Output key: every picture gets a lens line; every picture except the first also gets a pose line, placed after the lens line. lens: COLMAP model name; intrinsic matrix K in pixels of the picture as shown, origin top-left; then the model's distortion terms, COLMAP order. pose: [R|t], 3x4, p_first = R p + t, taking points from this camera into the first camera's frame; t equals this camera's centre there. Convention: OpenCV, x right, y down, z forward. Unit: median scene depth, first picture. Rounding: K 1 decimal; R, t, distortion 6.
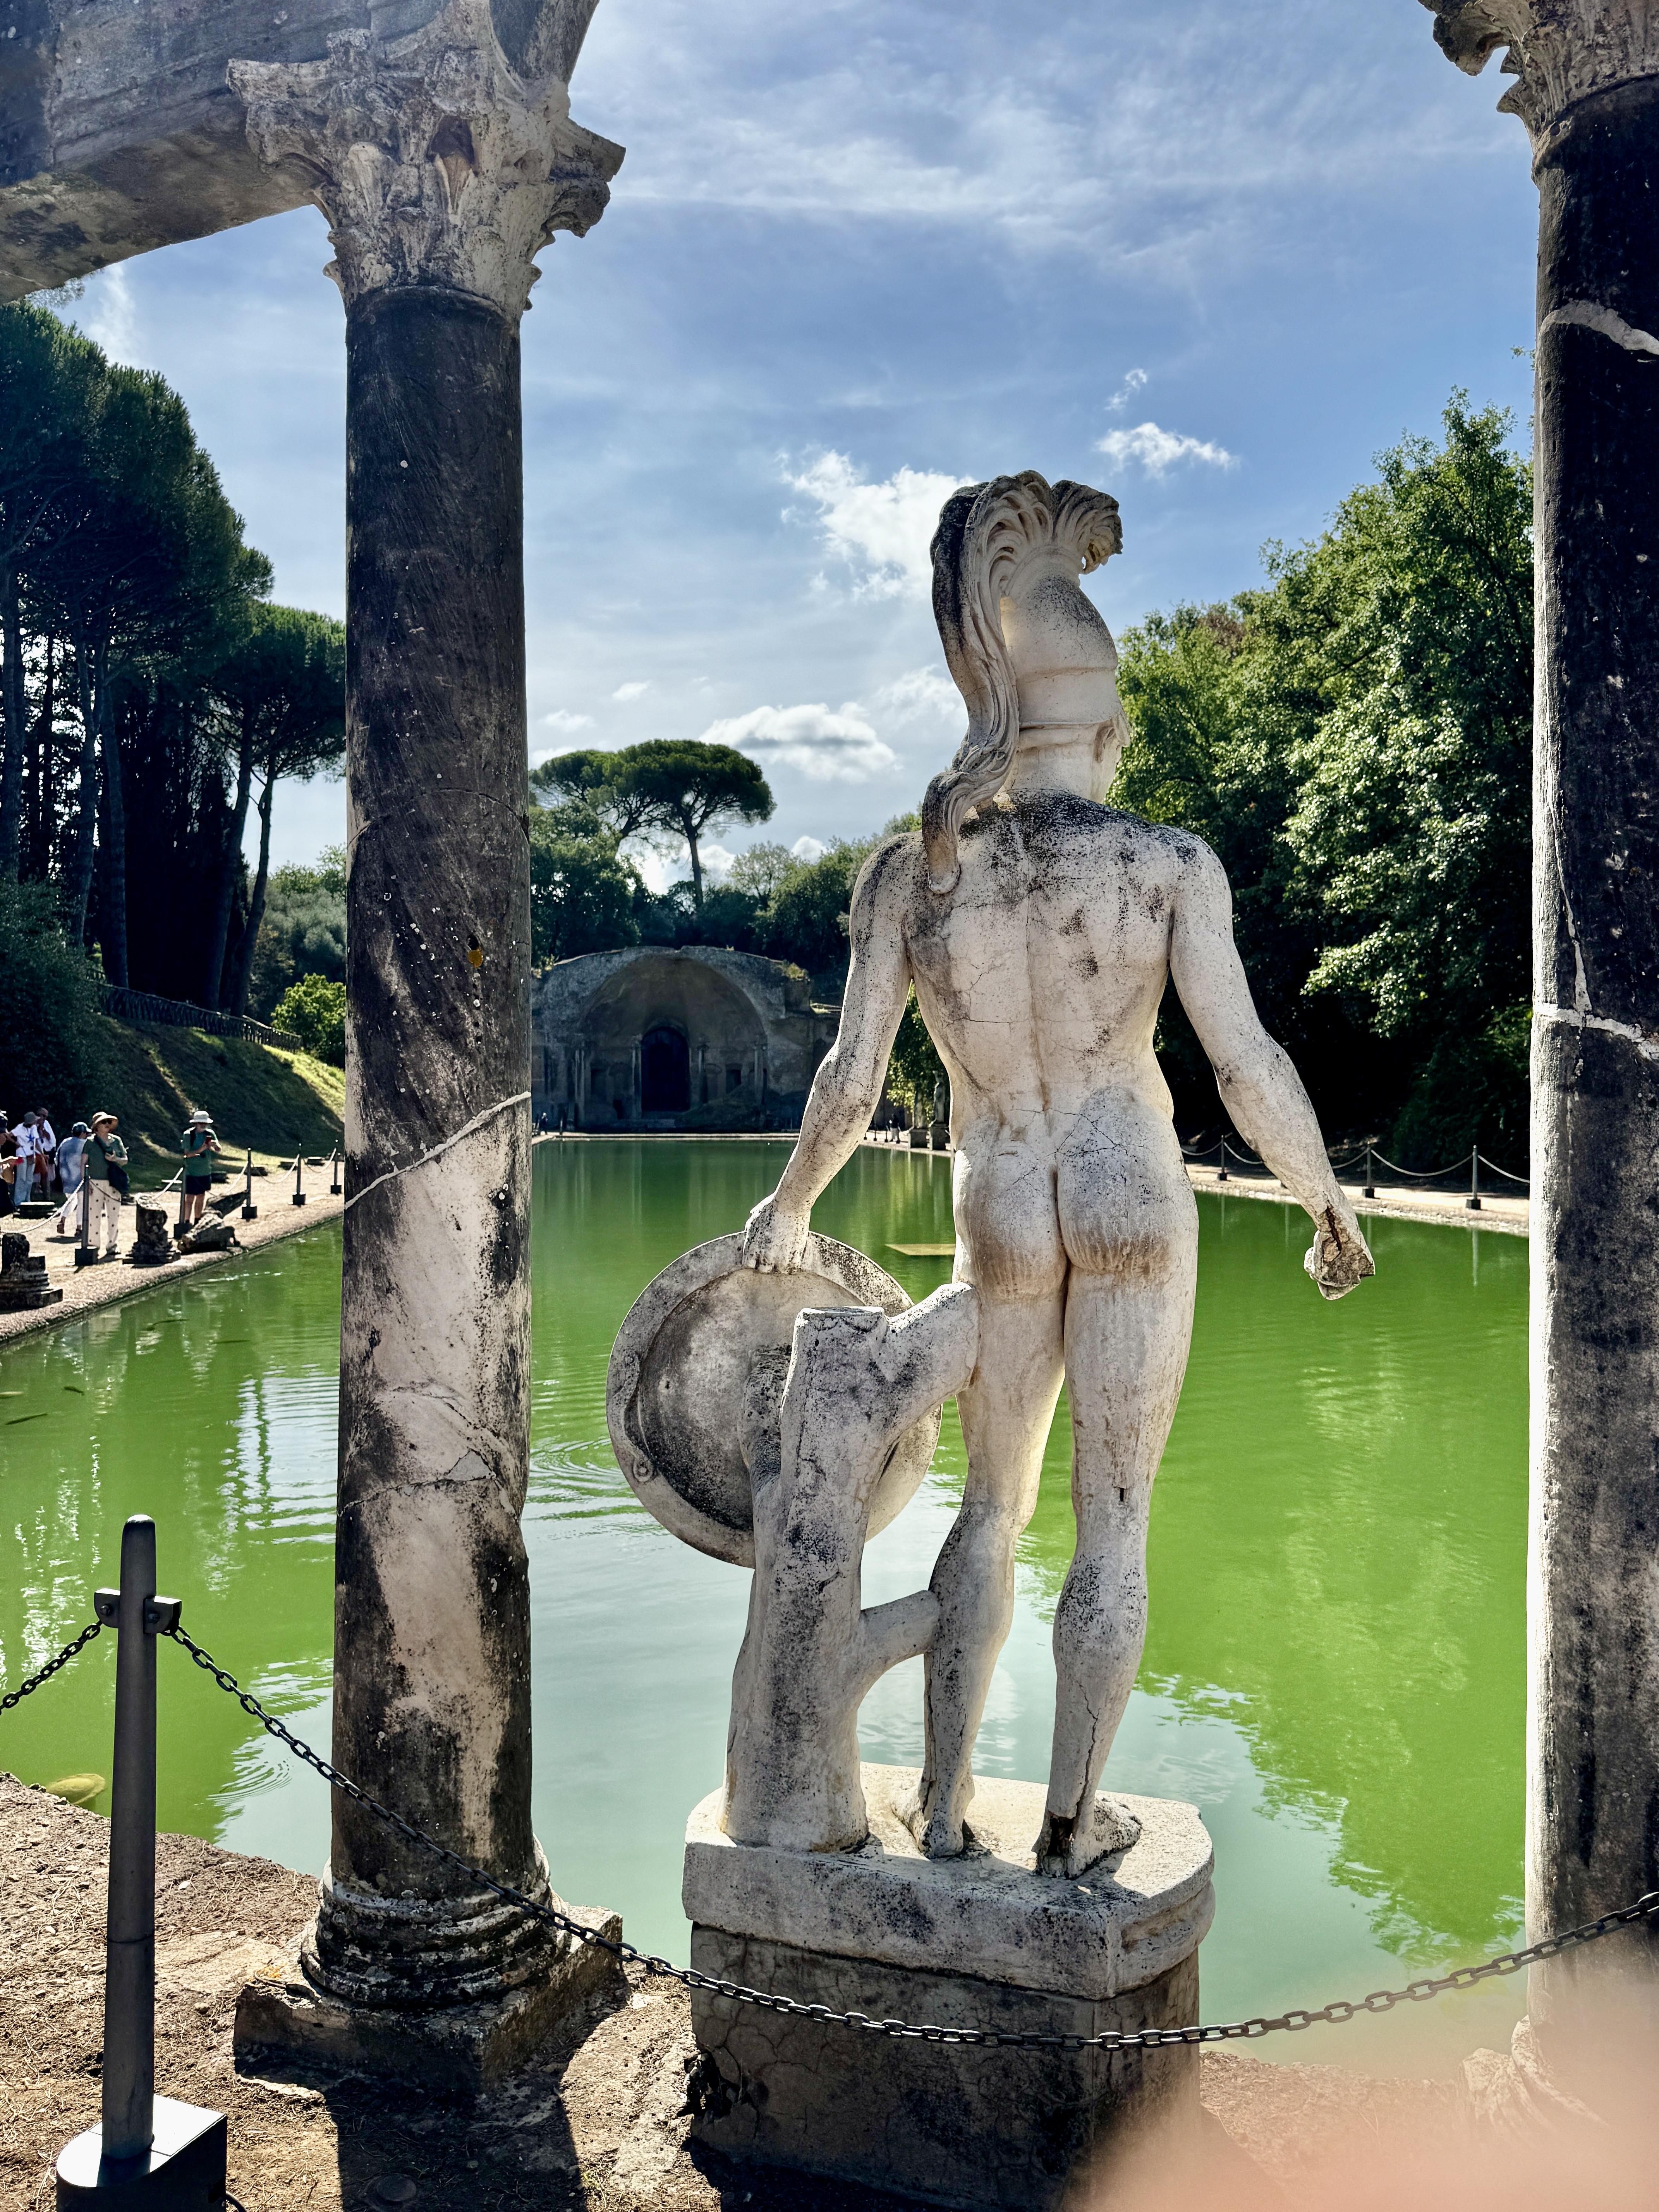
lens RADIAL K [[1678.4, 0, 811.8], [0, 1678.4, 1098.6], [0, 0, 1]] dist [0.074063, -0.082066]
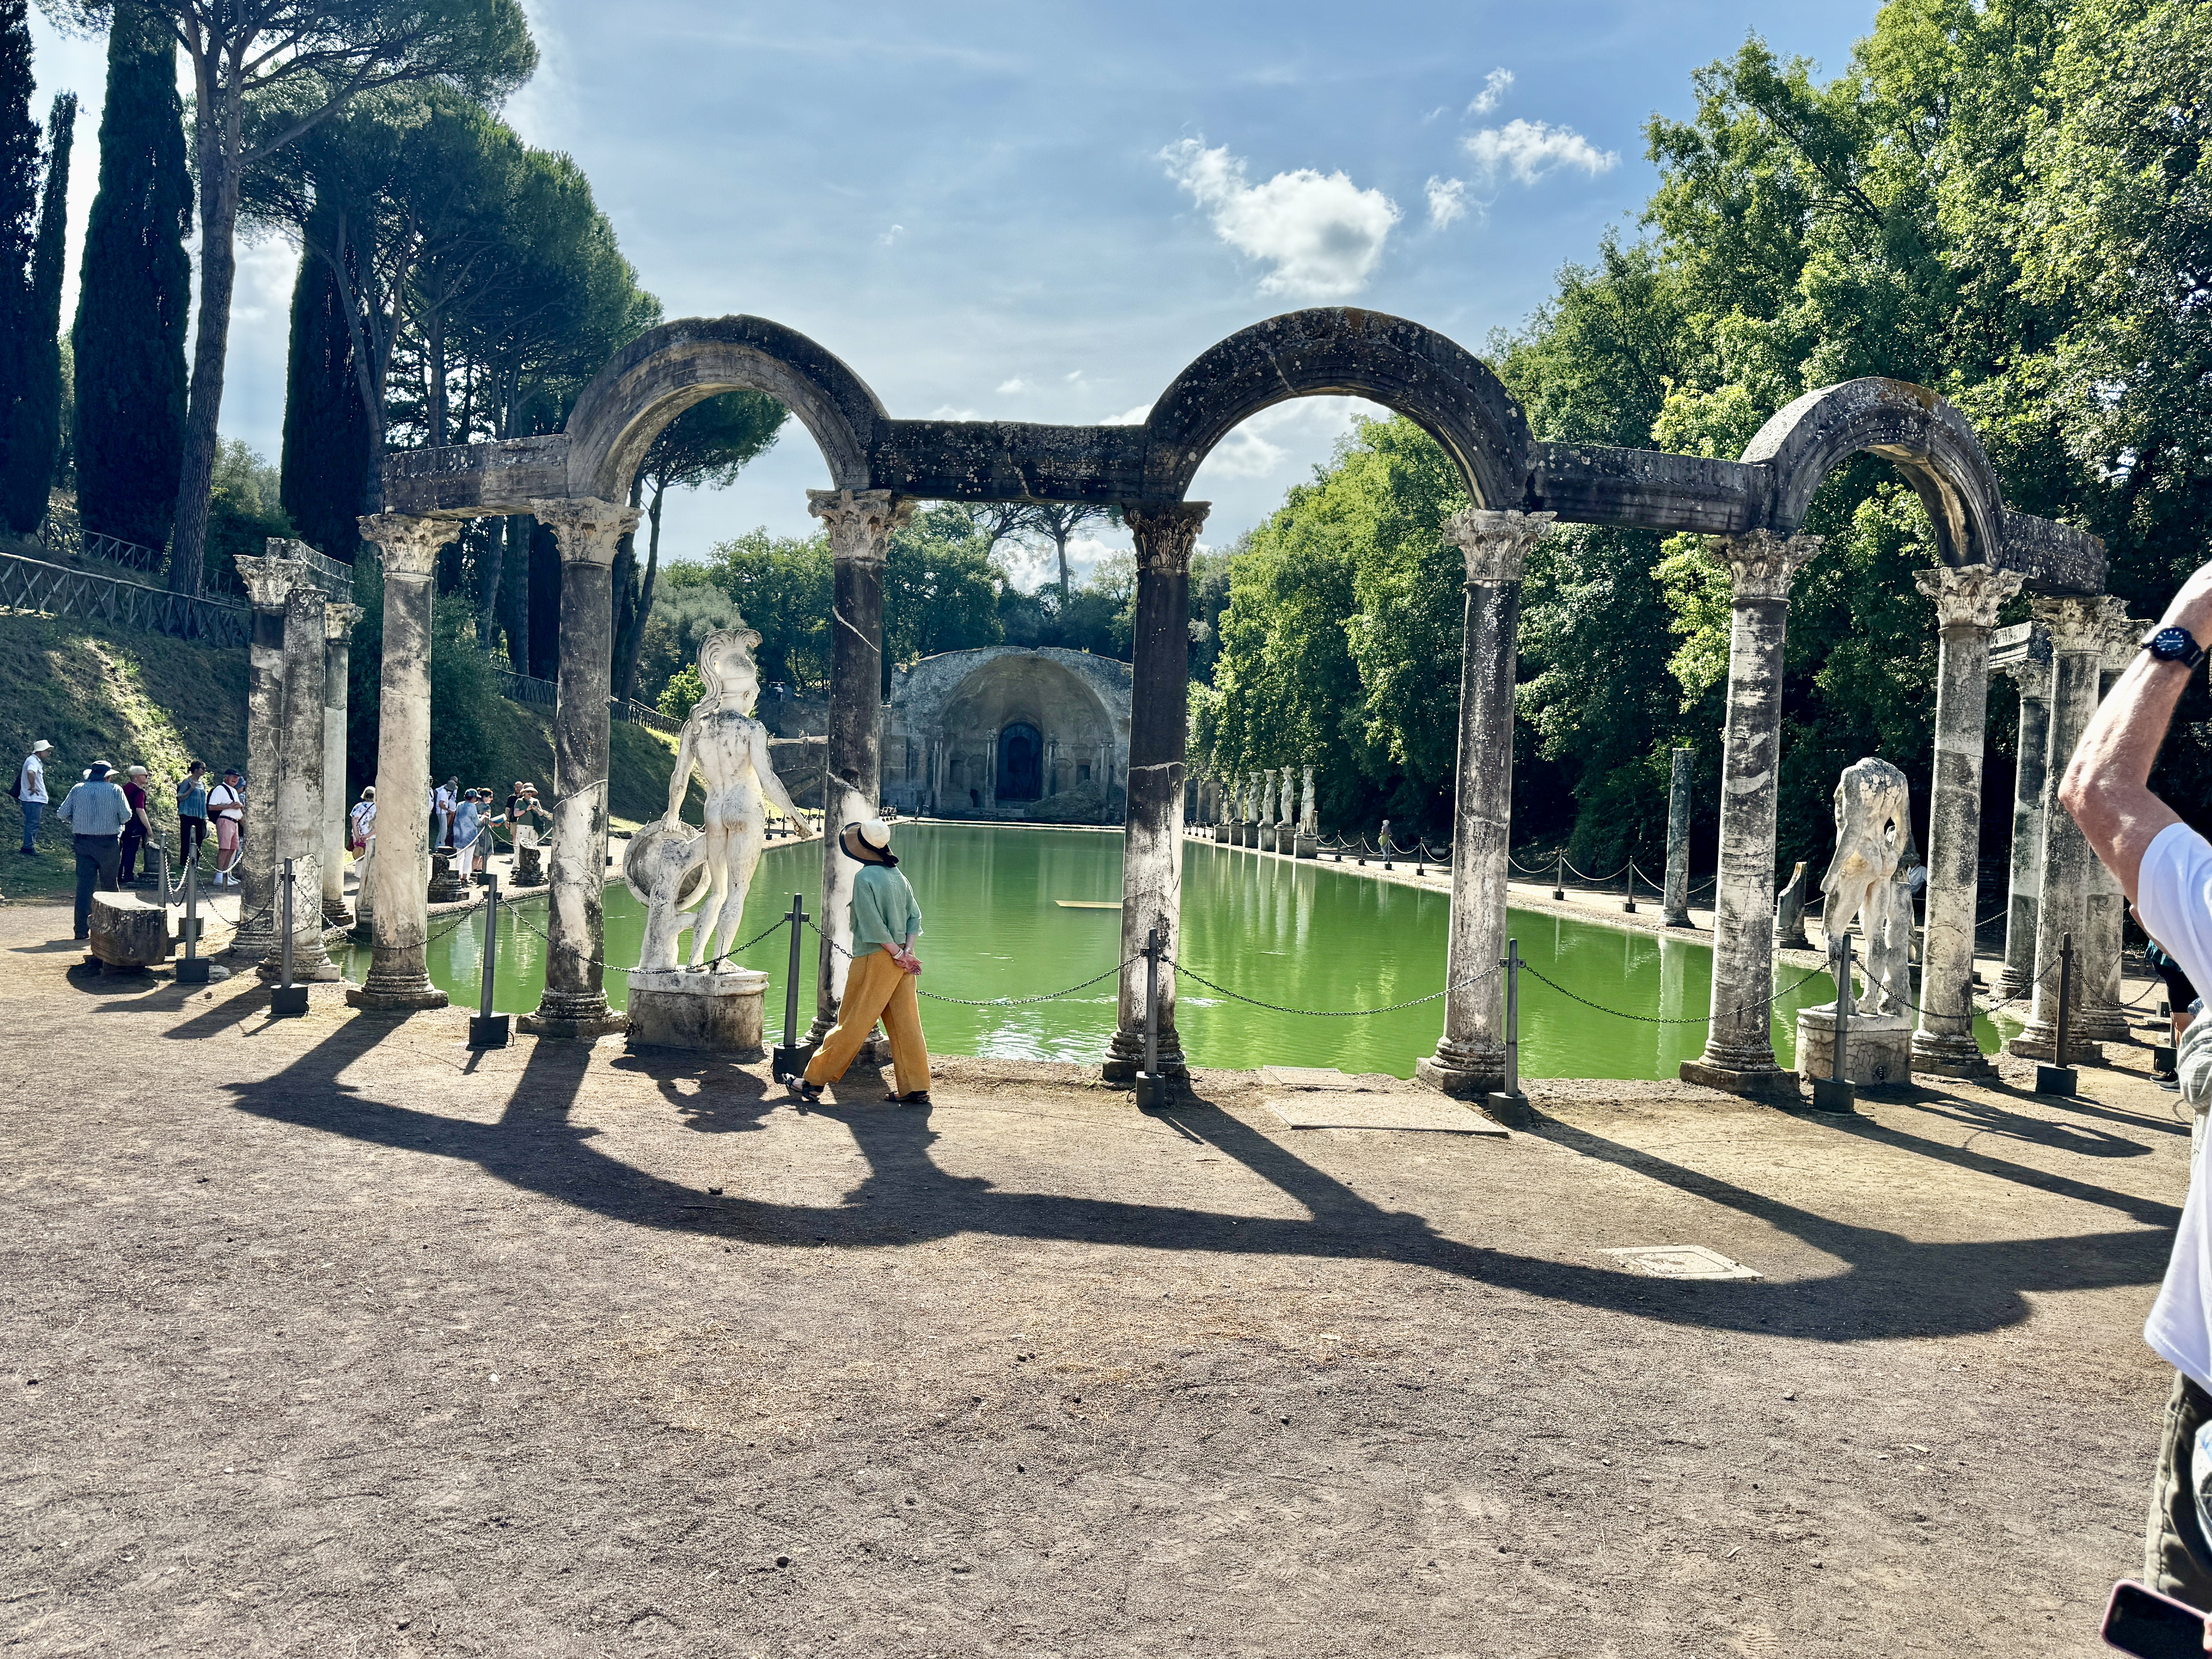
lens RADIAL K [[1678.4, 0, 1093.6], [0, 1678.4, 838.1], [0, 0, 1]] dist [0.074063, -0.082066]
pose [[0.997373, 0.039497, -0.060722, 1.035337], [-0.037892, 0.998907, 0.027357, -0.016115], [0.061737, -0.024985, 0.997780, -2.393527]]
